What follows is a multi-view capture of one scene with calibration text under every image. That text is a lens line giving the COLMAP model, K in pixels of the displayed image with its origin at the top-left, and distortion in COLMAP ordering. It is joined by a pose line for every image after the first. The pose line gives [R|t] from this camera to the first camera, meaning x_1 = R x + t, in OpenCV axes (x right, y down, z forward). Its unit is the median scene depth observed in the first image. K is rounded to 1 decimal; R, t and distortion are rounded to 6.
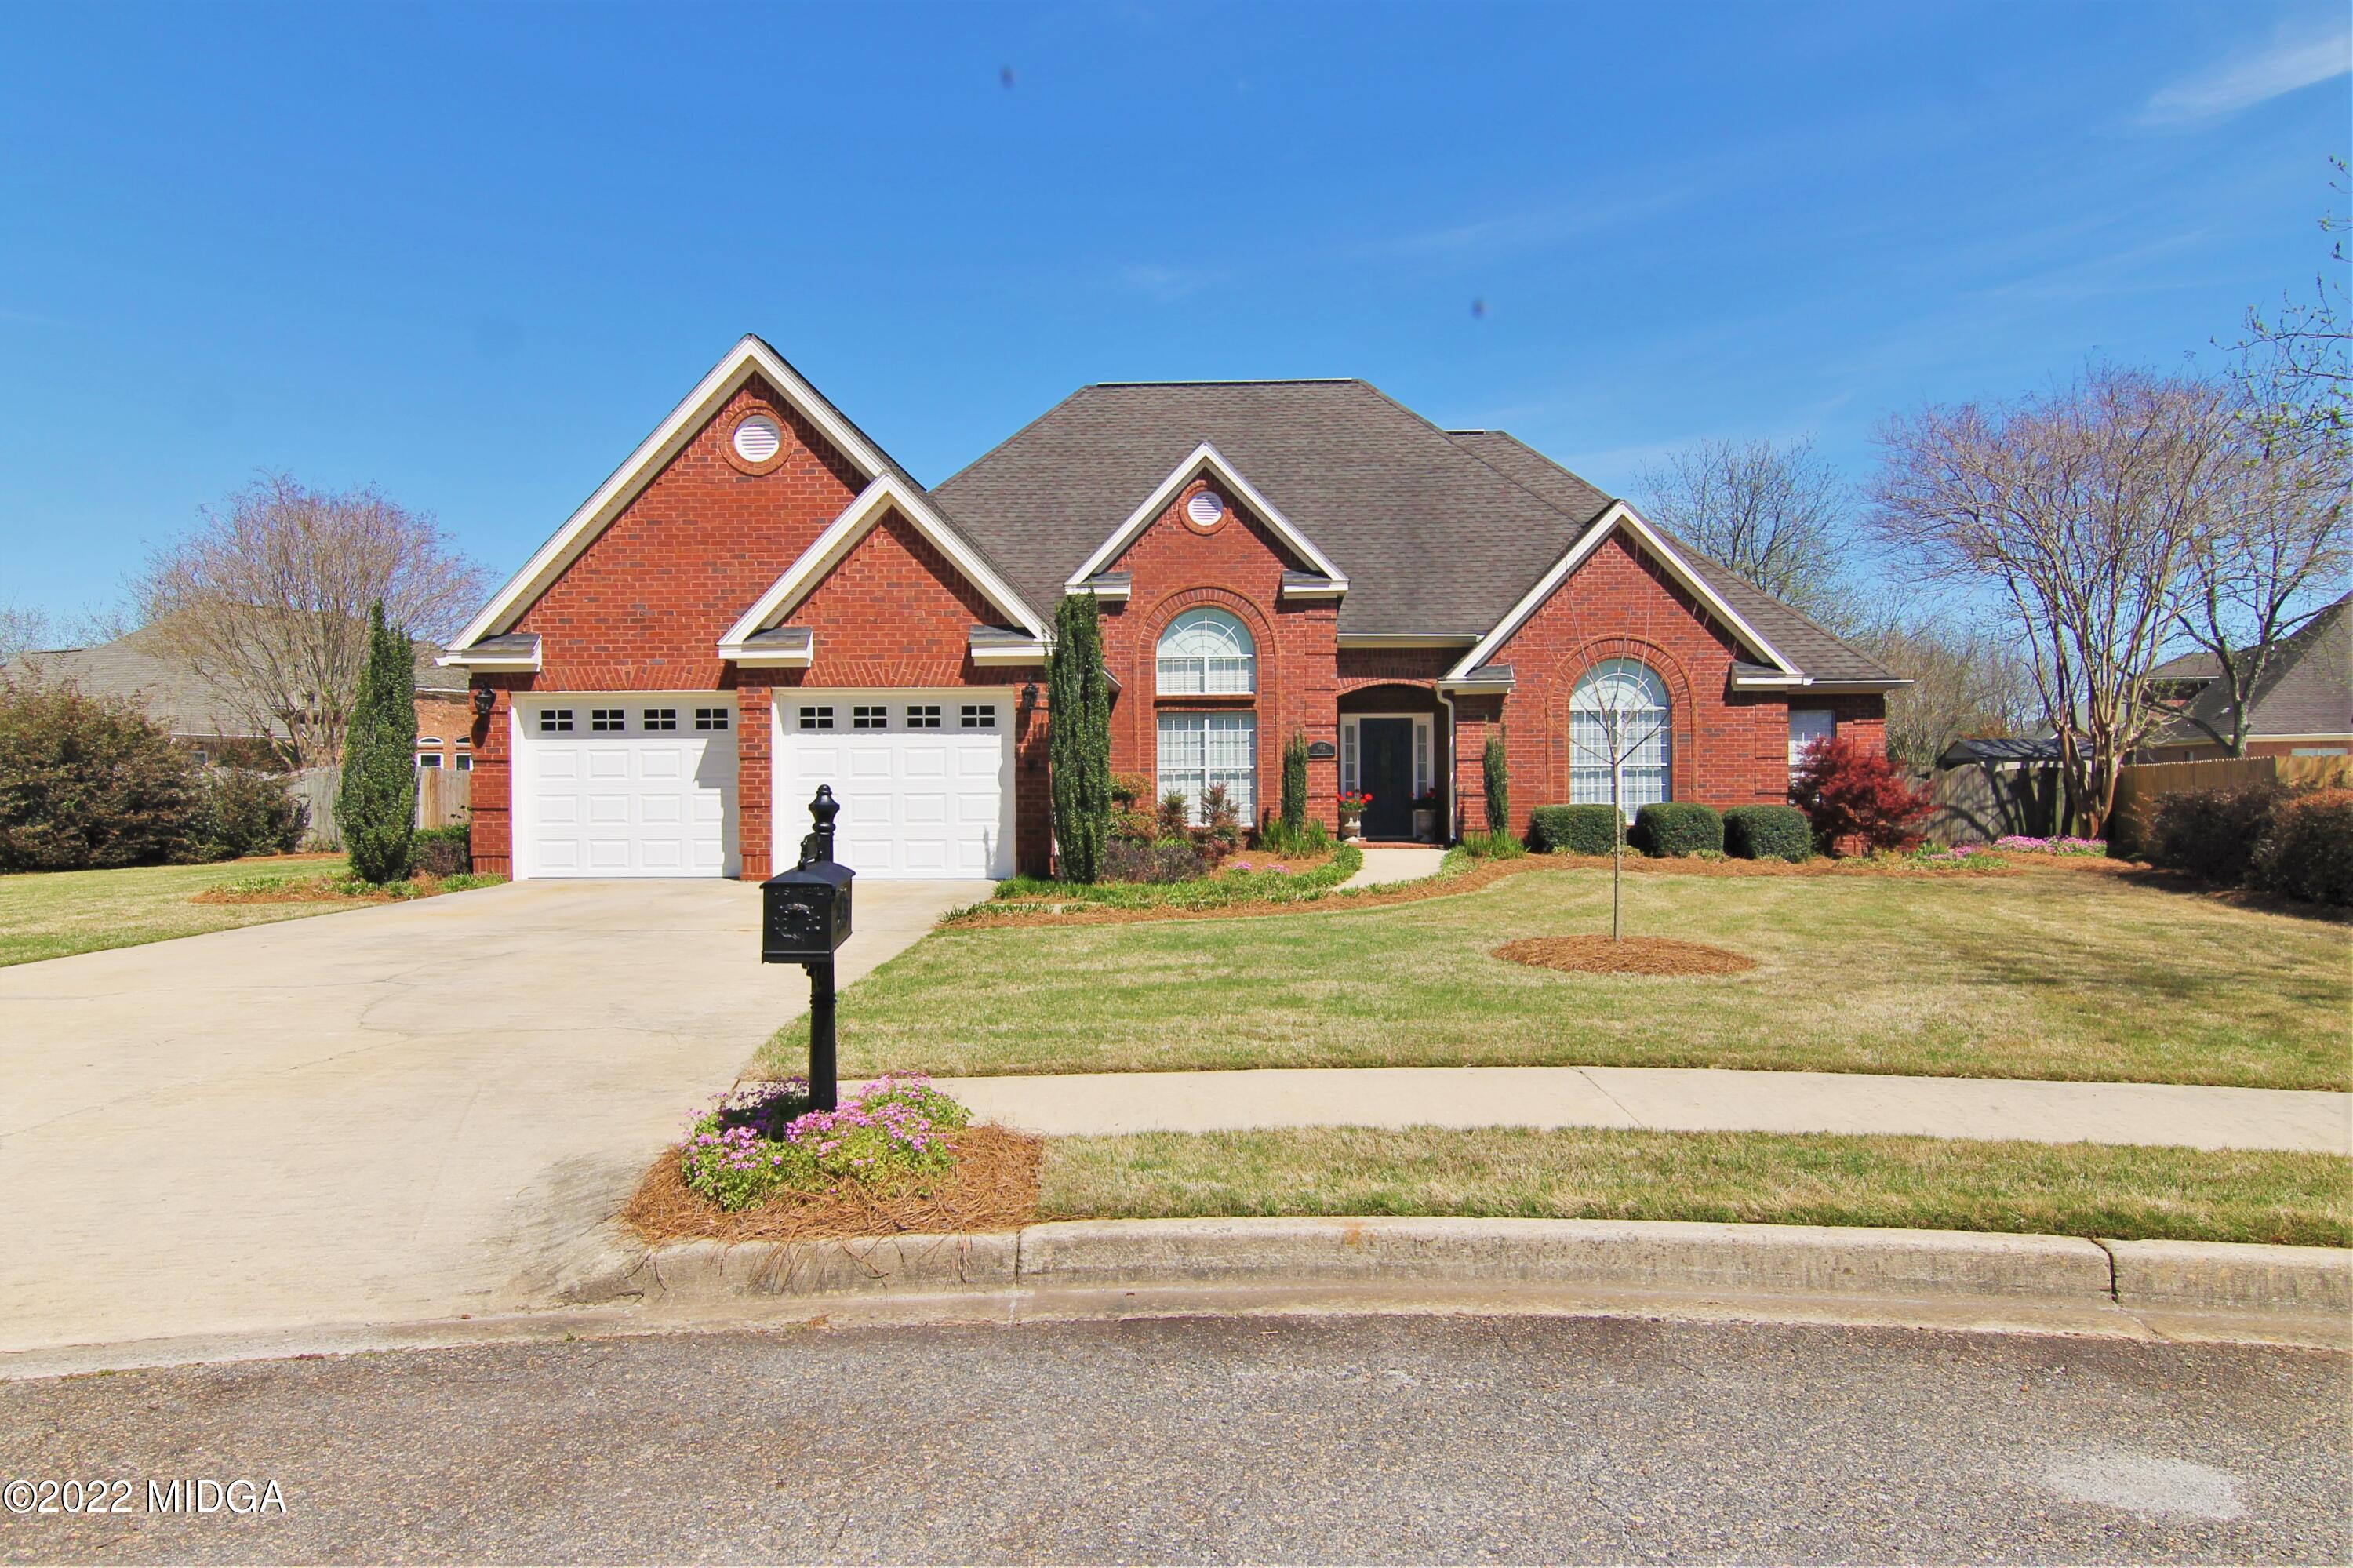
lens RADIAL K [[1491.2, 0, 1165.7], [0, 1491.2, 784.1], [0, 0, 1]] dist [0.003554, -0.000258]
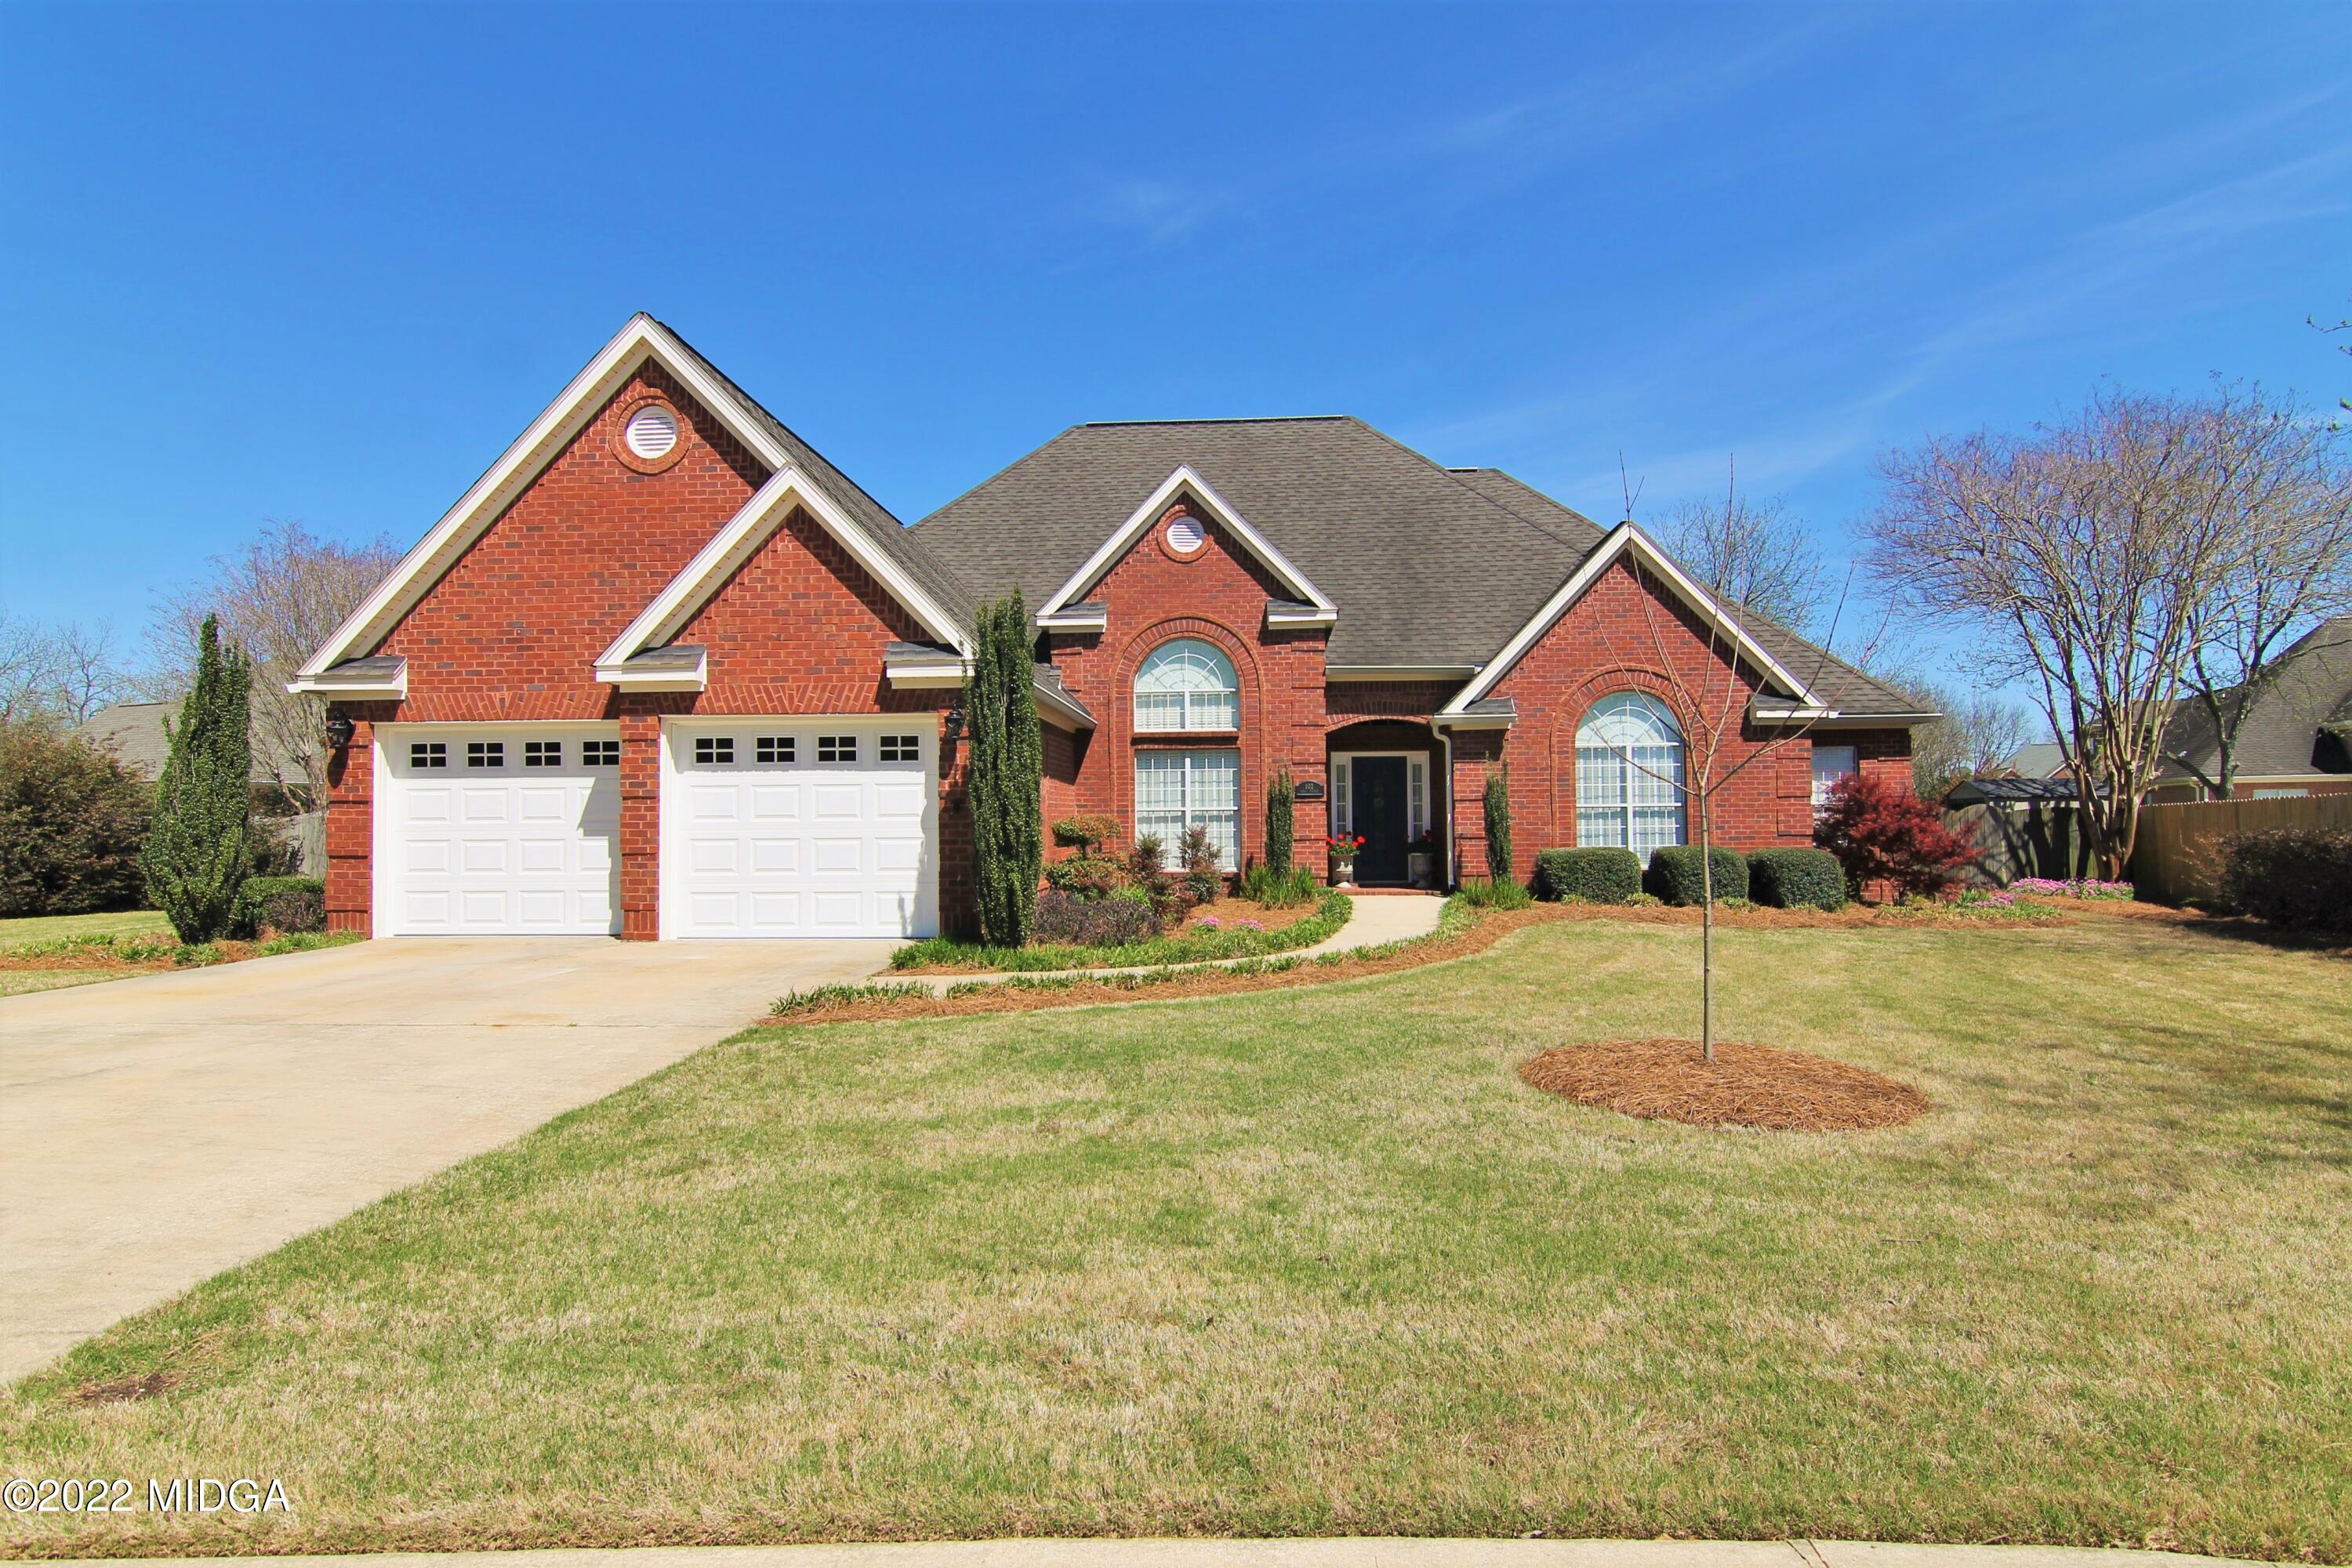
lens RADIAL K [[1275.4, 0, 1176.0], [0, 1275.4, 784.0], [0, 0, 1]] dist [-0.000702, -0.015589]
pose [[0.999848, -0.002467, -0.017264, 0.034598], [0.001894, 0.999448, -0.033178, -0.000146], [0.017336, 0.033140, 0.999300, 0.199147]]
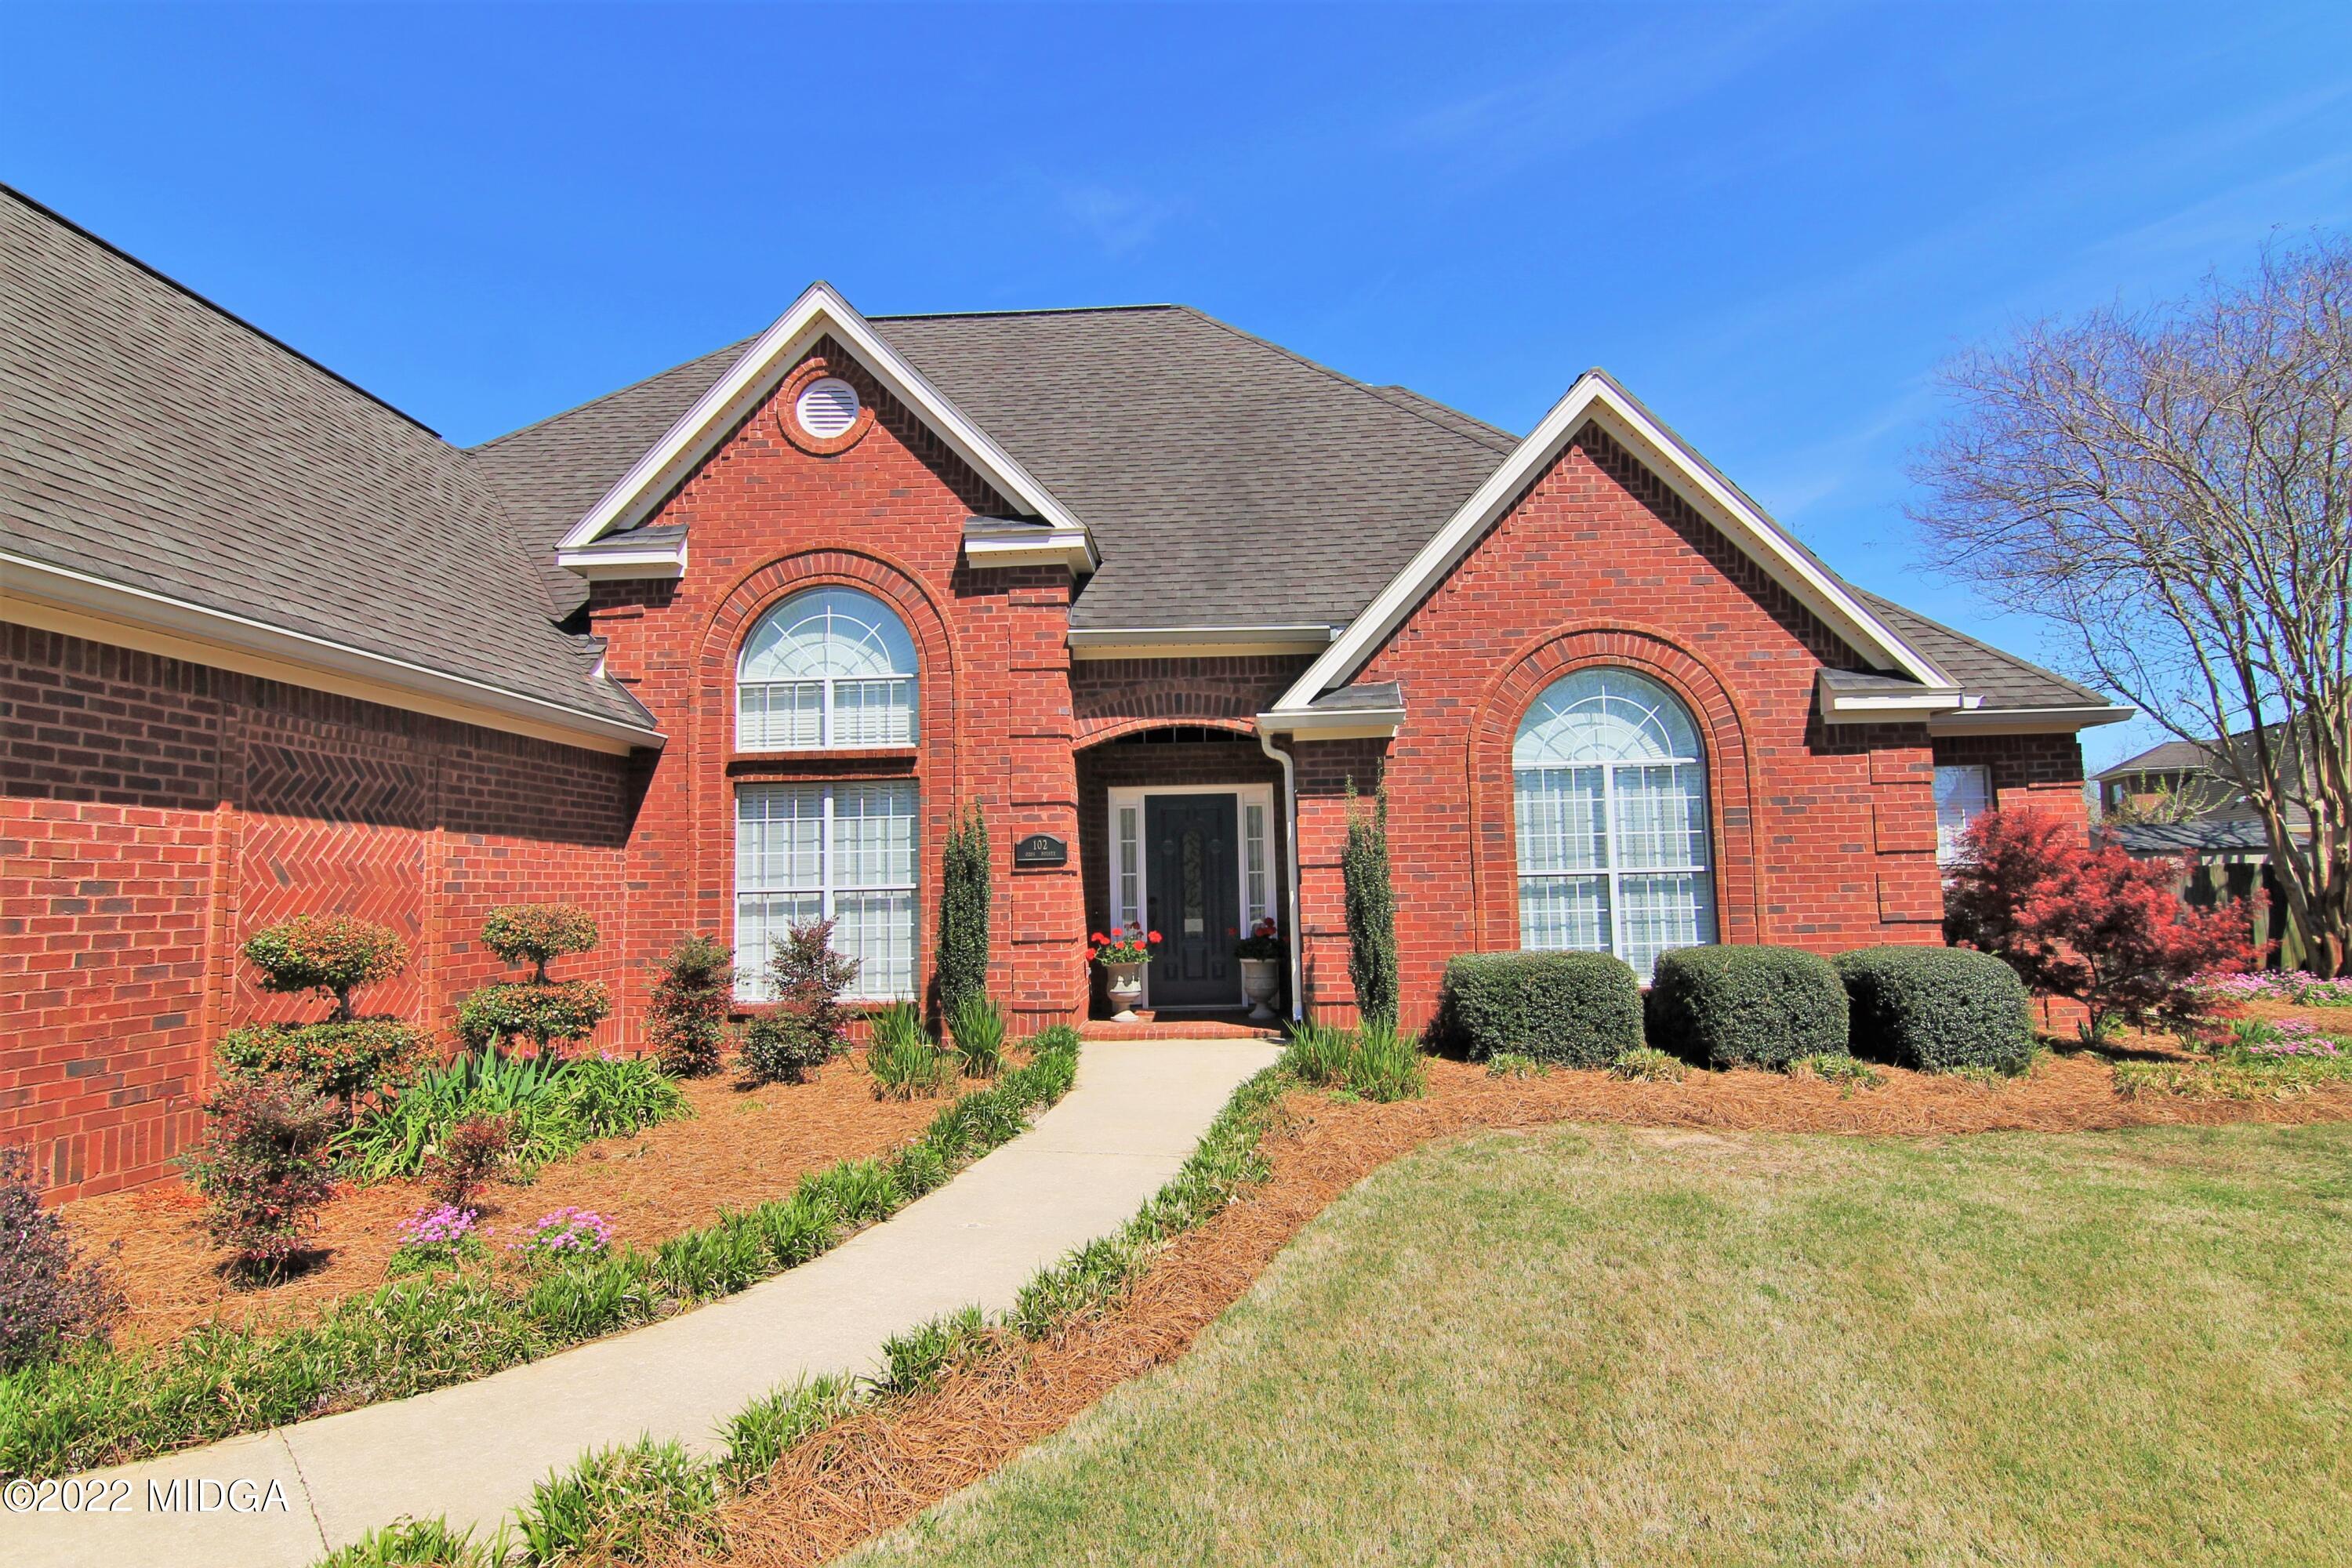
lens RADIAL K [[1231.8, 0, 1187.5], [0, 1231.8, 782.5], [0, 0, 1]] dist [-0.001967, -0.013879]
pose [[0.999853, -0.015315, 0.007681, 0.153332], [0.015947, 0.995771, -0.090477, -0.007069], [-0.006263, 0.090586, 0.995869, 0.571484]]
